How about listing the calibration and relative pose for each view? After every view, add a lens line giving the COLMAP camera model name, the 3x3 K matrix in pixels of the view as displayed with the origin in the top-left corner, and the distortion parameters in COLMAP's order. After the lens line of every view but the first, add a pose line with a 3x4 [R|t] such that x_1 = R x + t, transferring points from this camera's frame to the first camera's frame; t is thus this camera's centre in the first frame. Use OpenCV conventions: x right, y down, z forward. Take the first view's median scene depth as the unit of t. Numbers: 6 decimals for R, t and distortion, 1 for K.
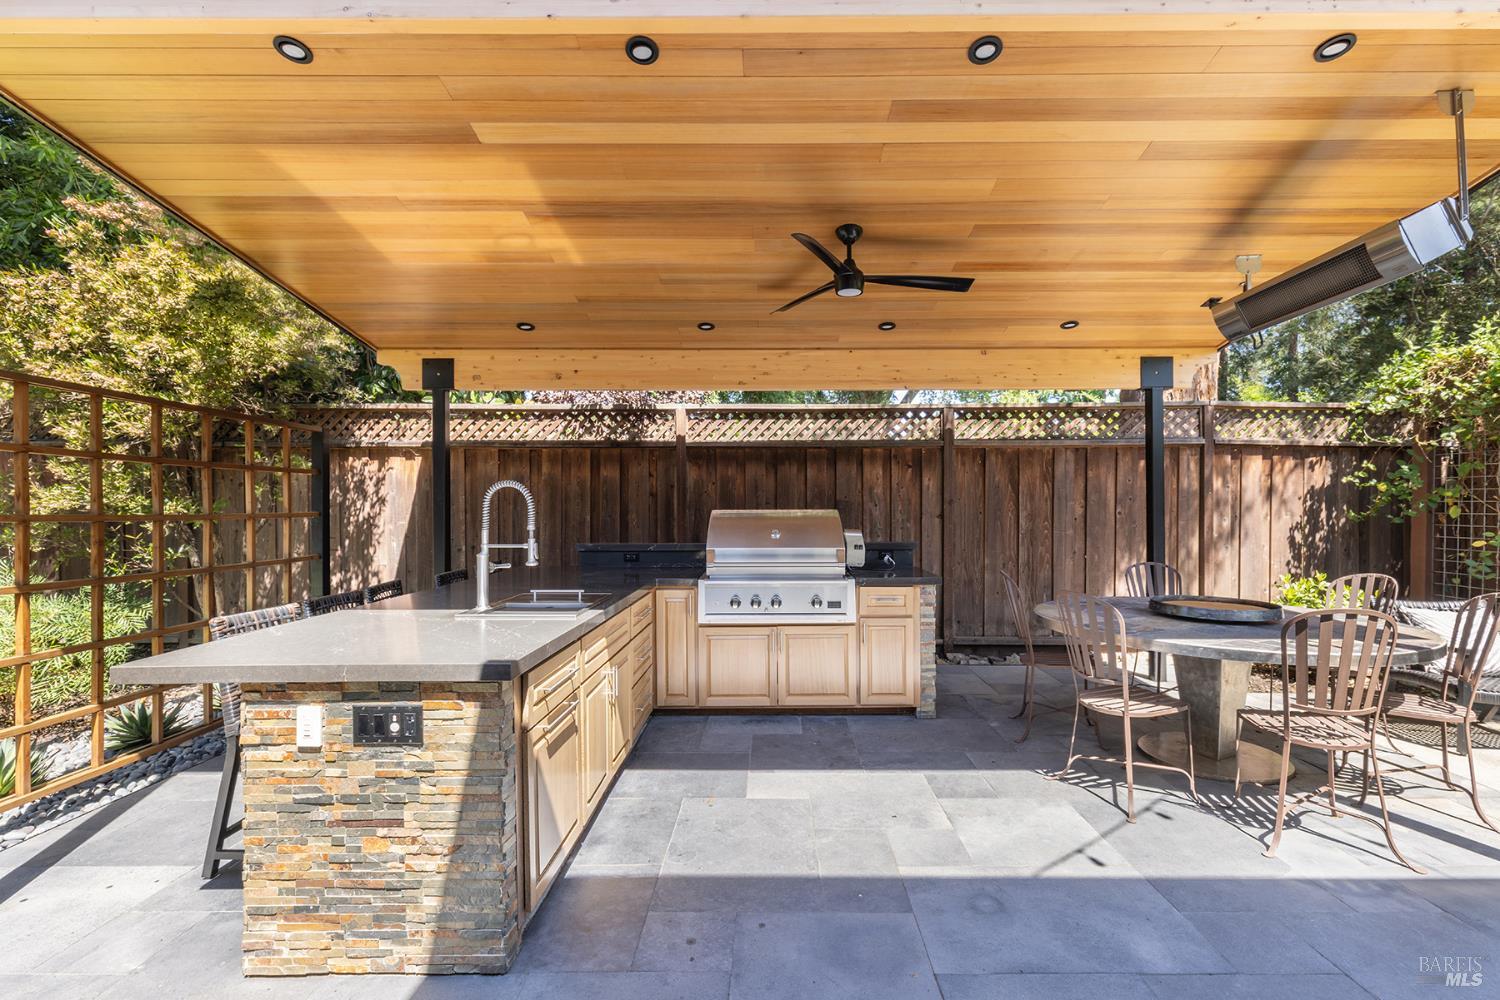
lens RADIAL K [[693.6, 0, 756.5], [0, 693.6, 502.1], [0, 0, 1]] dist [0.033106, -0.000101]
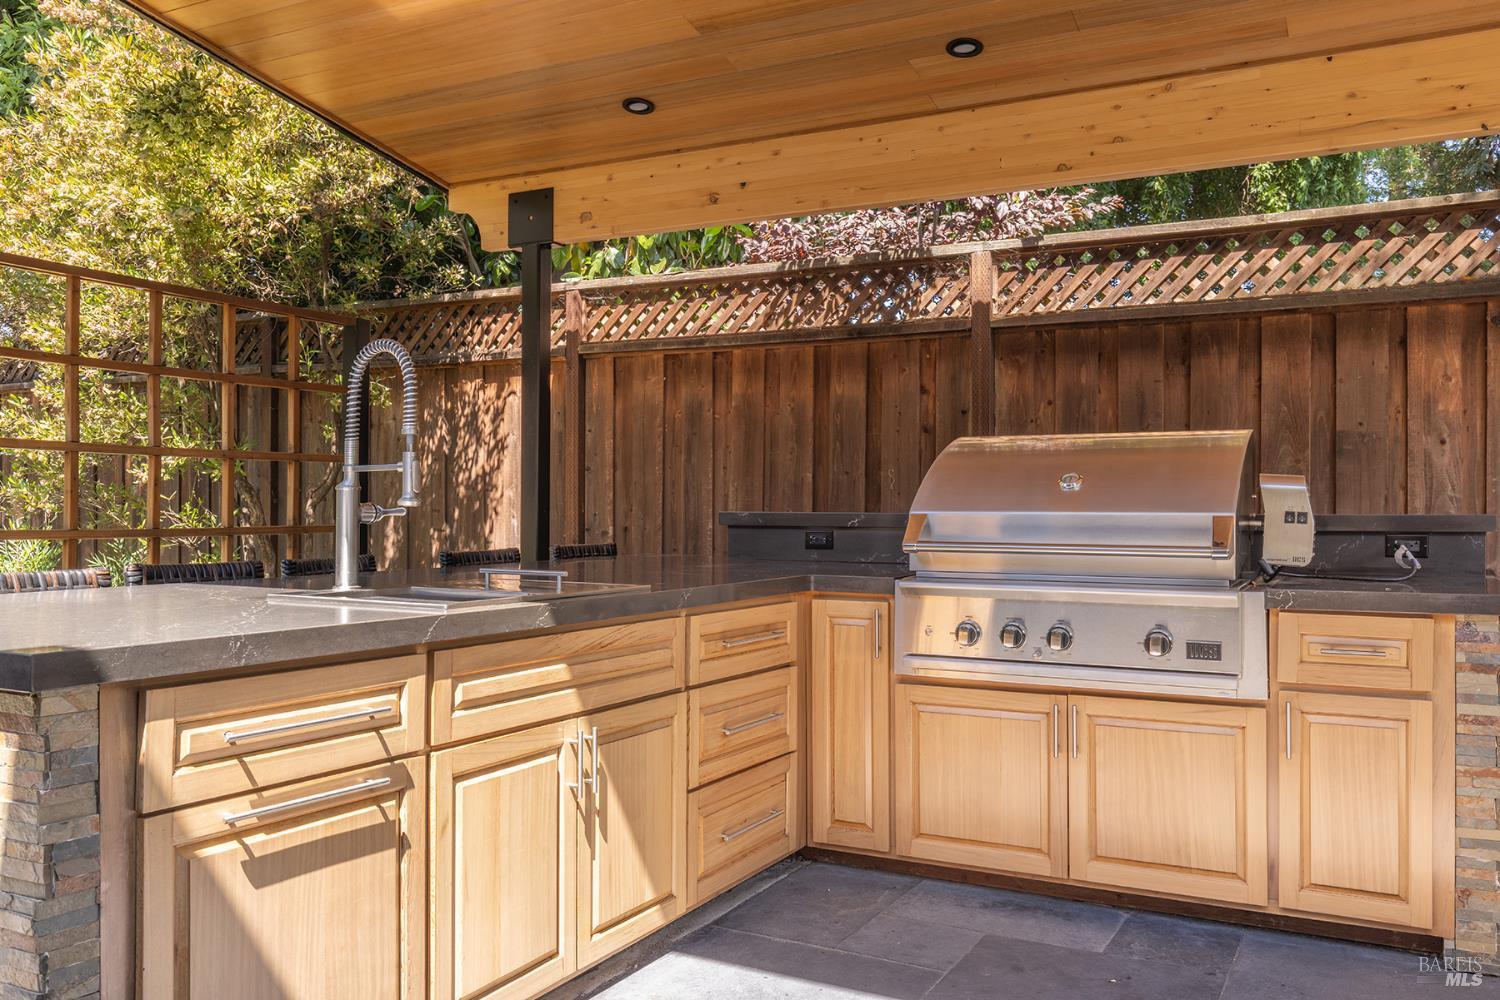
lens RADIAL K [[1214.4, 0, 751.7], [0, 1214.4, 500.2], [0, 0, 1]] dist [-0.001716, 0.011949]
pose [[0.884977, 0.003340, -0.465622, 0.146203], [-0.005216, 0.999983, -0.002741, 0.043667], [0.465605, 0.004854, 0.884979, 0.172382]]
